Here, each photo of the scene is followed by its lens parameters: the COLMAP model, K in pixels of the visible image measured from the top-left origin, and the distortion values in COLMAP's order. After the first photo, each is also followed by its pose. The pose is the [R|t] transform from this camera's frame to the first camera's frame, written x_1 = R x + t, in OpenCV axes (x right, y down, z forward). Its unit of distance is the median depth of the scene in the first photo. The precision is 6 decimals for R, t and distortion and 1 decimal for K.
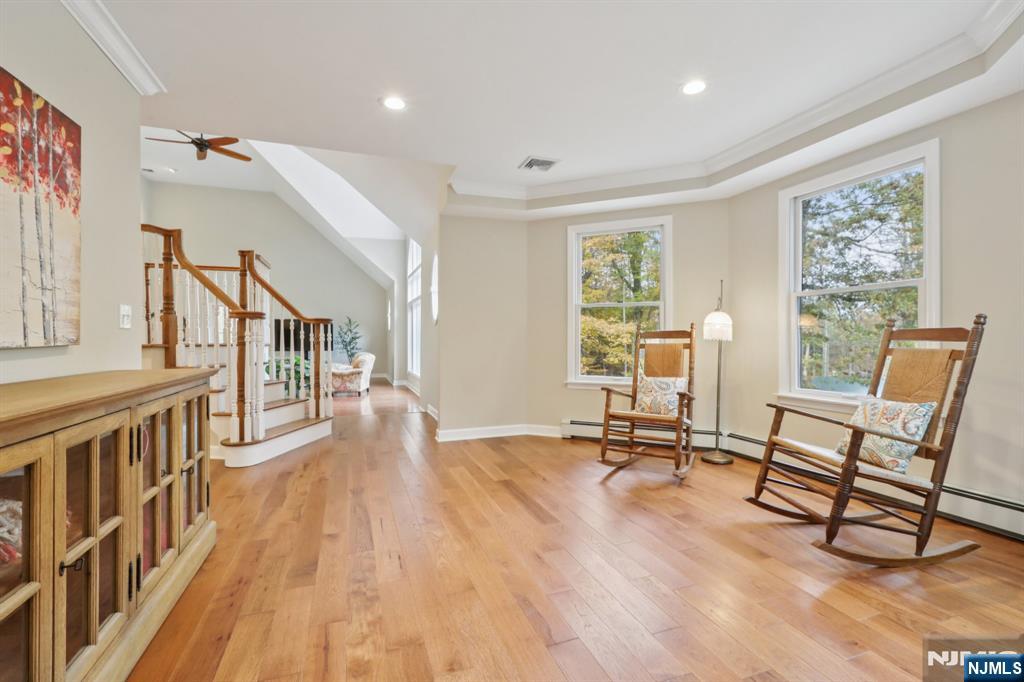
lens RADIAL K [[456.4, 0, 511.3], [0, 456.4, 337.2], [0, 0, 1]] dist [-0.002326, -0.000255]
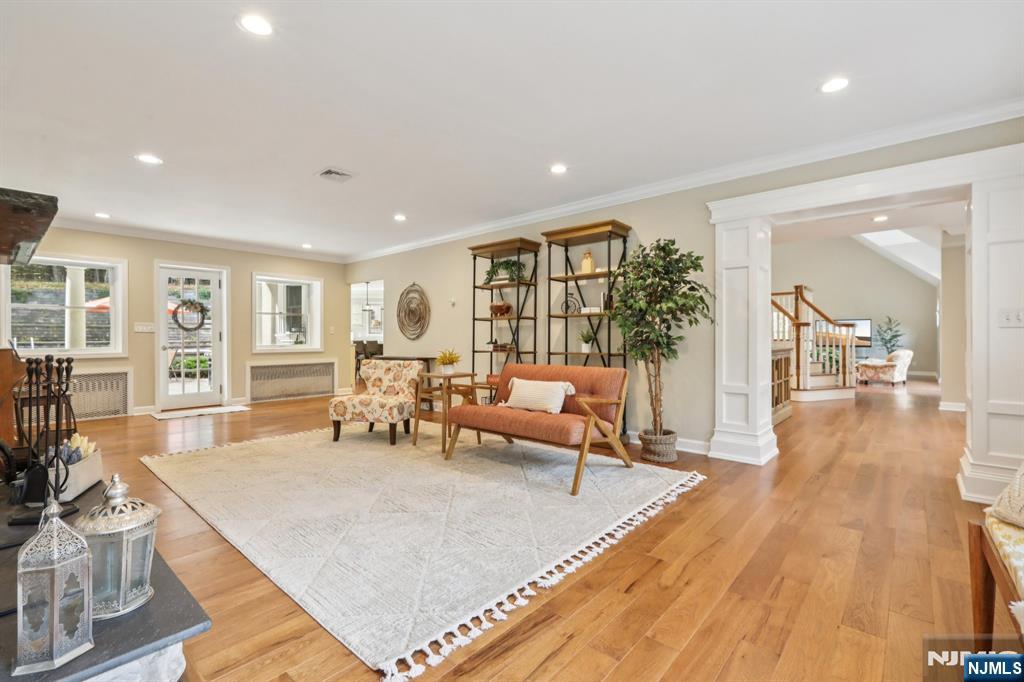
lens RADIAL K [[456.4, 0, 513.7], [0, 456.4, 334.7], [0, 0, 1]] dist [-0.002326, -0.000255]
pose [[0.486929, 0.002387, -0.873438, 0.386069], [-0.001373, 0.999997, 0.001968, -0.004837], [0.873440, 0.000240, 0.486931, -0.751872]]
